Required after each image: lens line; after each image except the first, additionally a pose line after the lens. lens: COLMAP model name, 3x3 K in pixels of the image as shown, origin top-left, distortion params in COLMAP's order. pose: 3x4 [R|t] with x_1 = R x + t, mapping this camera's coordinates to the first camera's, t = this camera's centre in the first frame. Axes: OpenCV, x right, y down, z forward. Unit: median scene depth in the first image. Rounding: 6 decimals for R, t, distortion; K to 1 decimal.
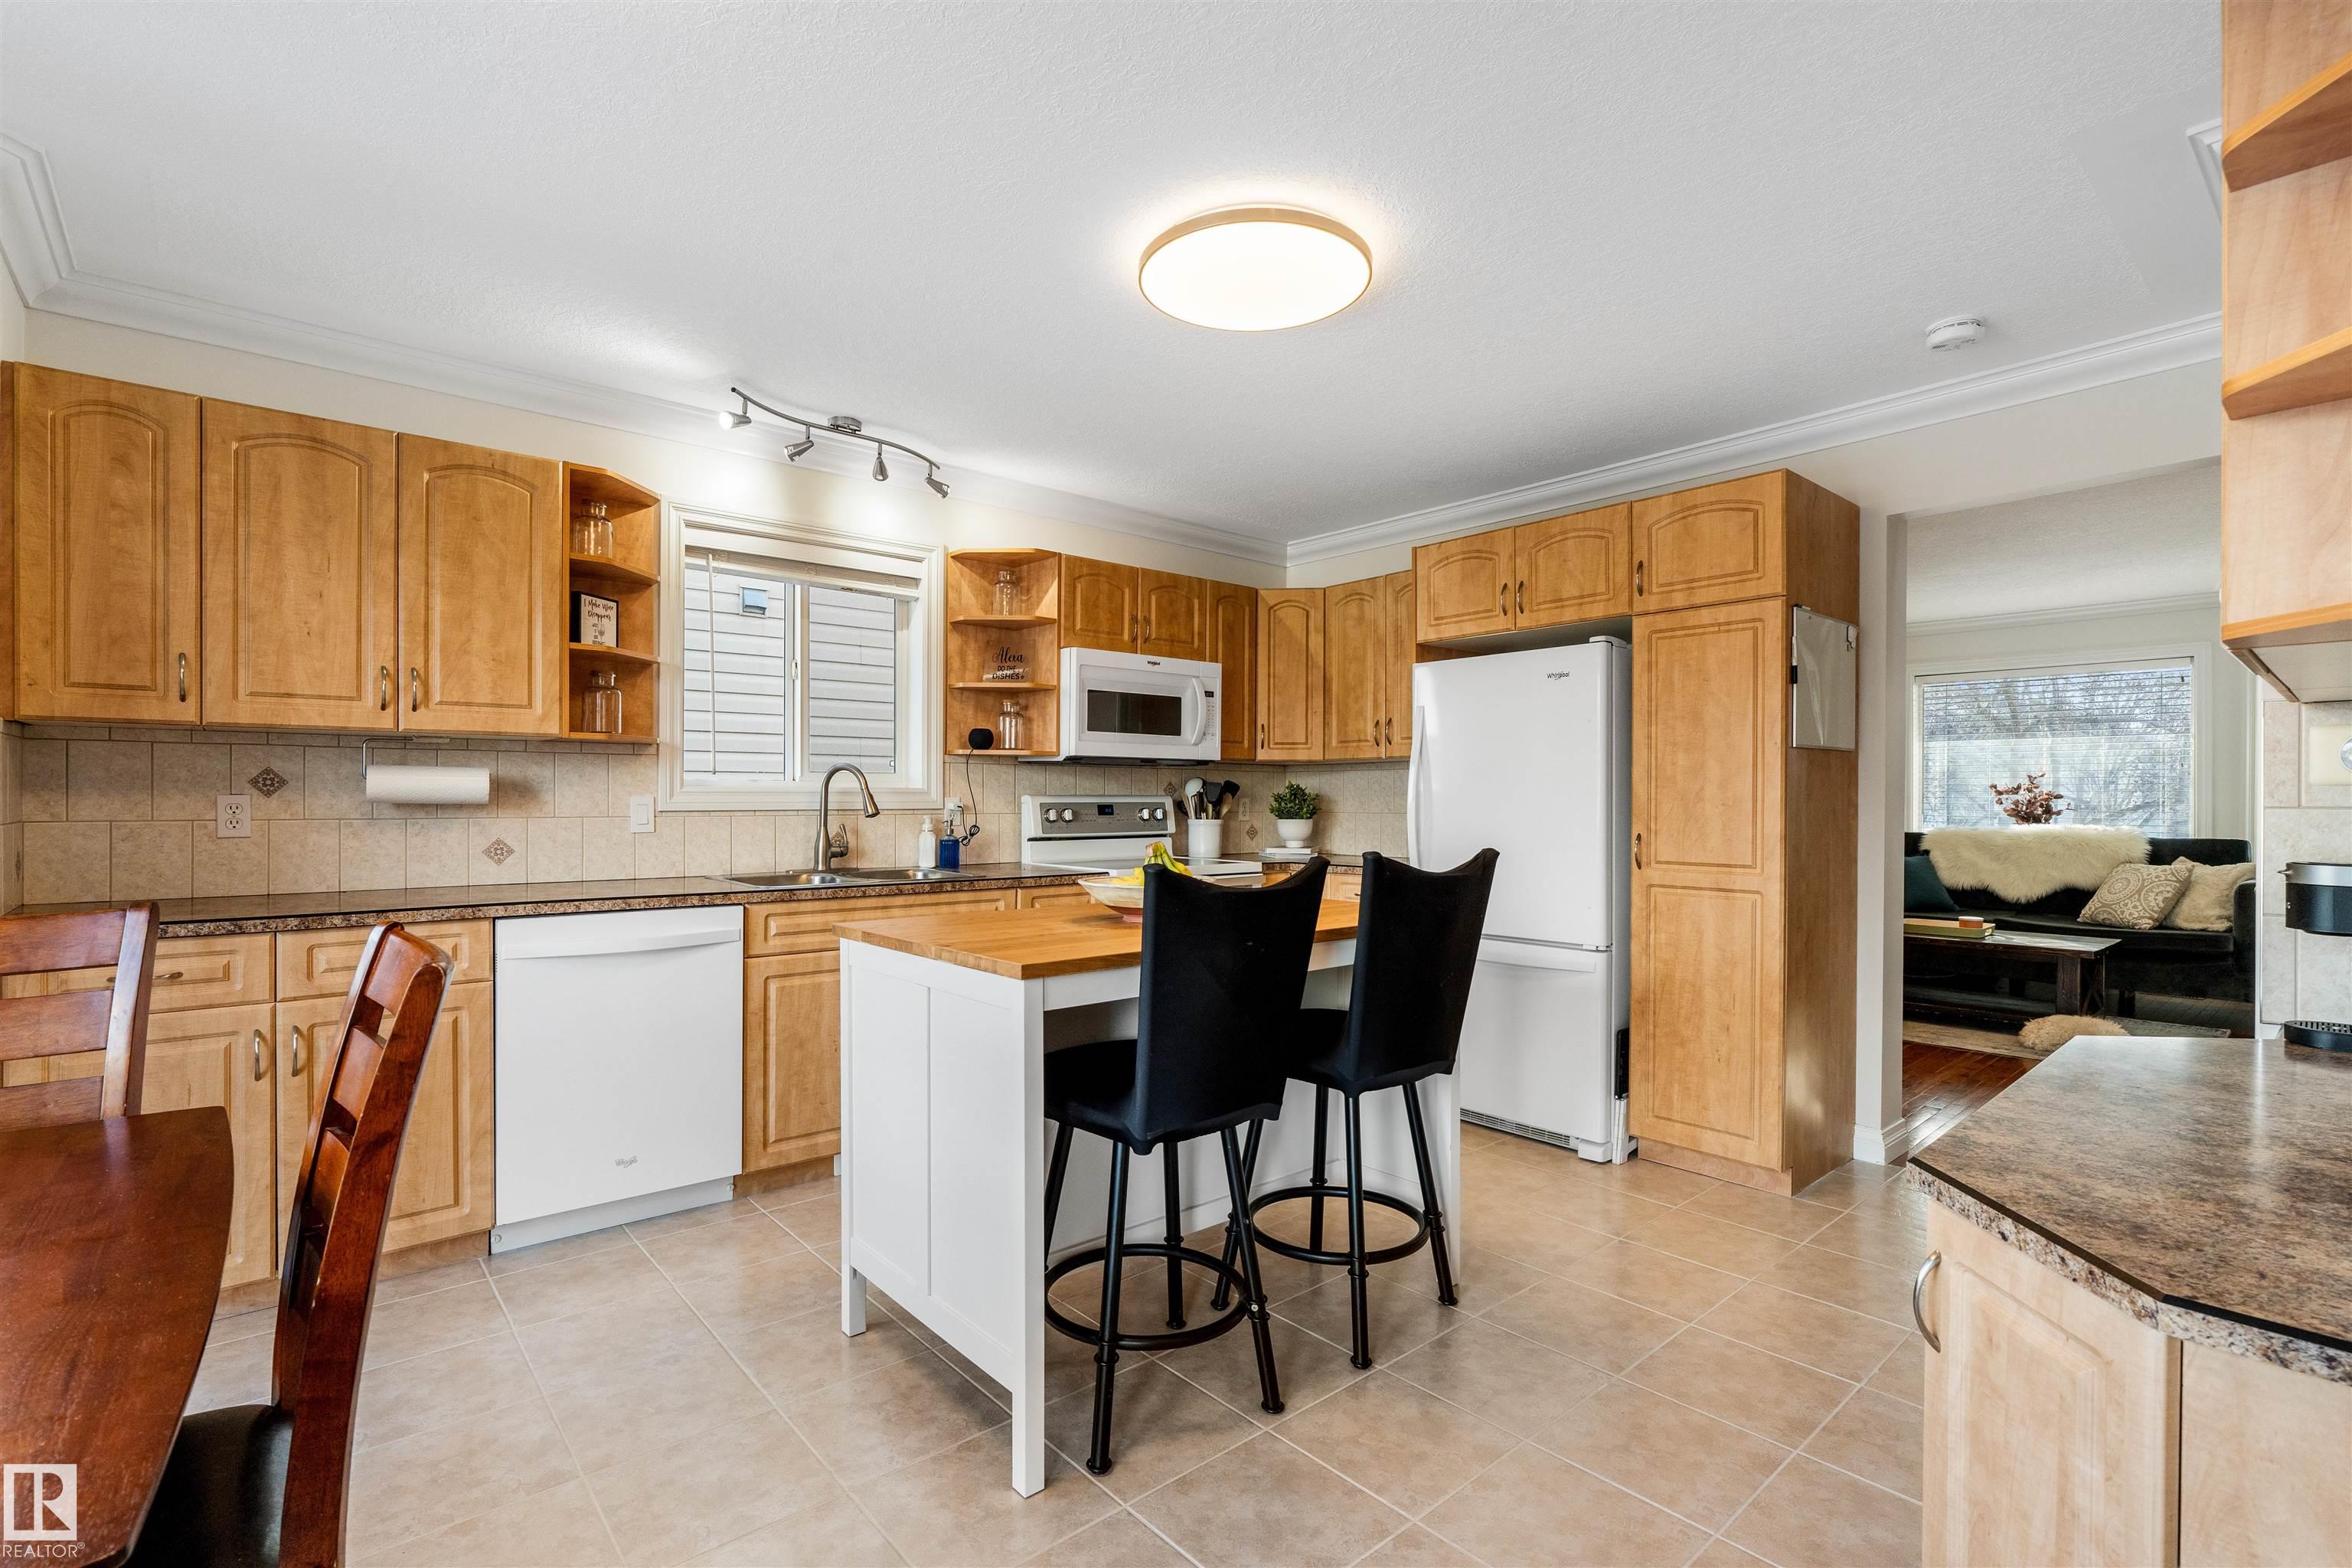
lens RADIAL K [[1060.5, 0, 1168.9], [0, 1060.5, 799.8], [0, 0, 1]] dist [-0.004563, 0.000463]
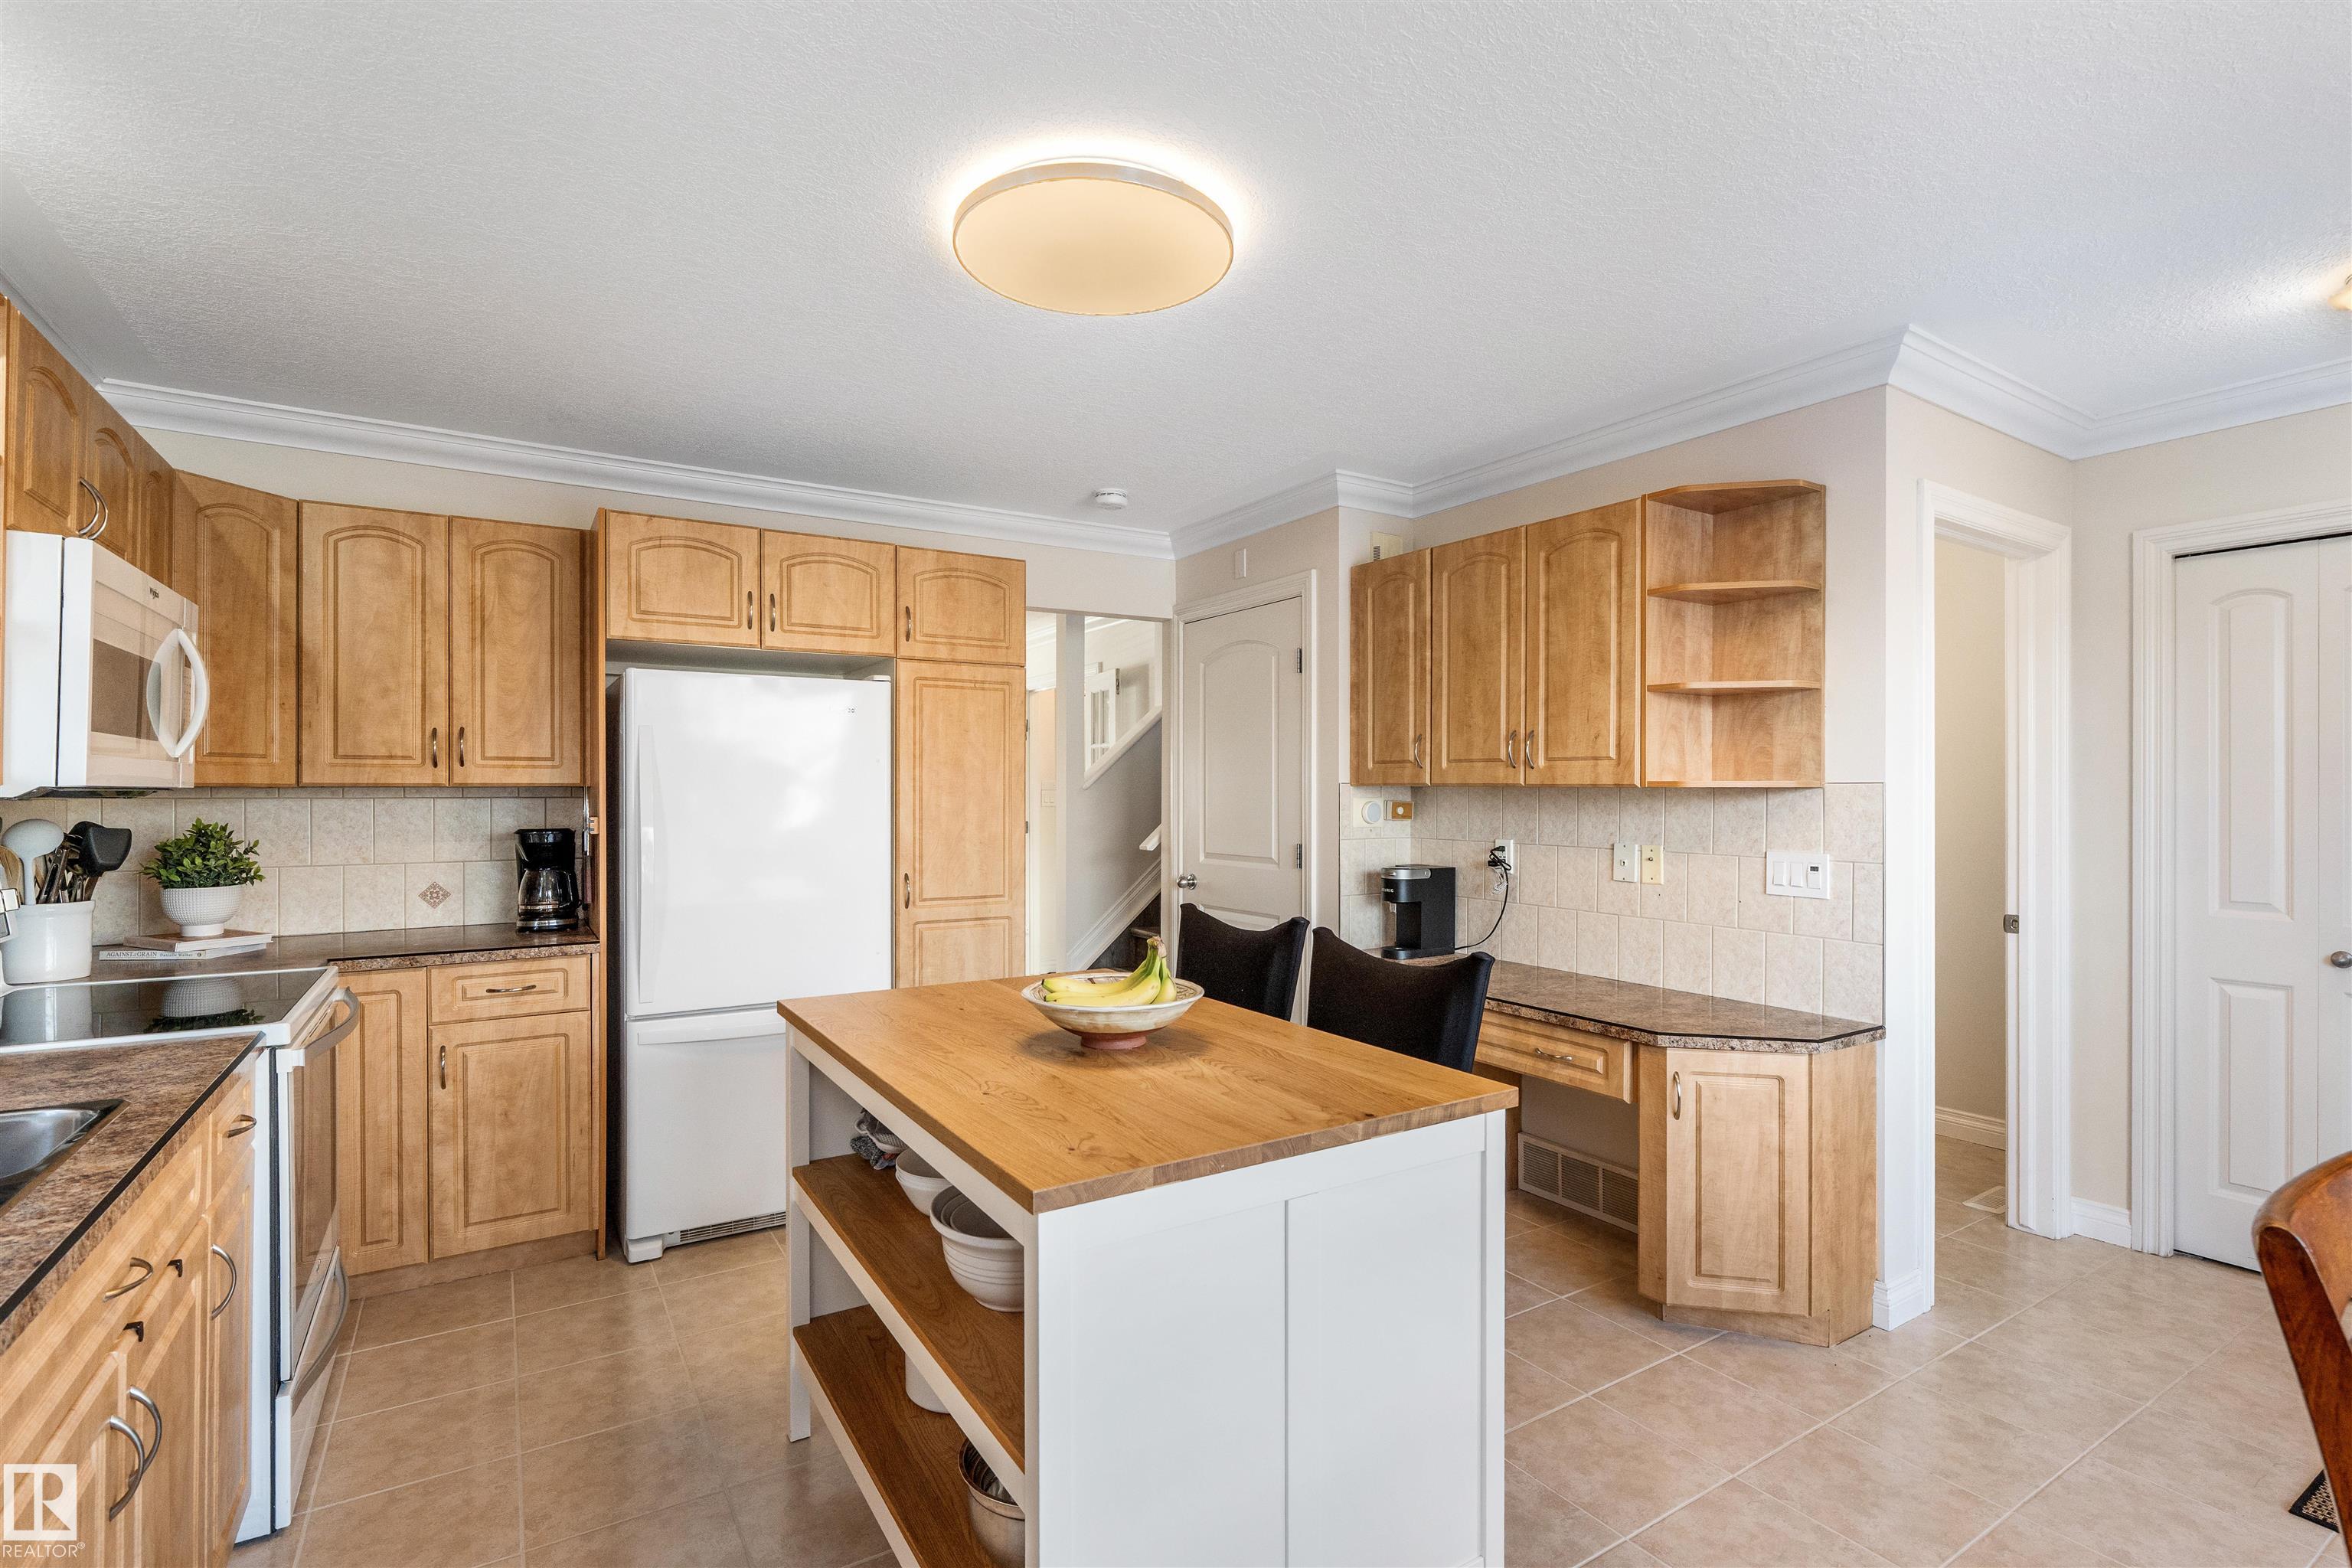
lens RADIAL K [[1060.5, 0, 1215.1], [0, 1060.5, 795.3], [0, 0, 1]] dist [-0.004563, 0.000463]
pose [[0.141644, -0.002143, 0.989915, -0.530422], [0.001036, 0.999997, 0.002017, -0.045743], [-0.989917, 0.000740, 0.141646, 0.566438]]
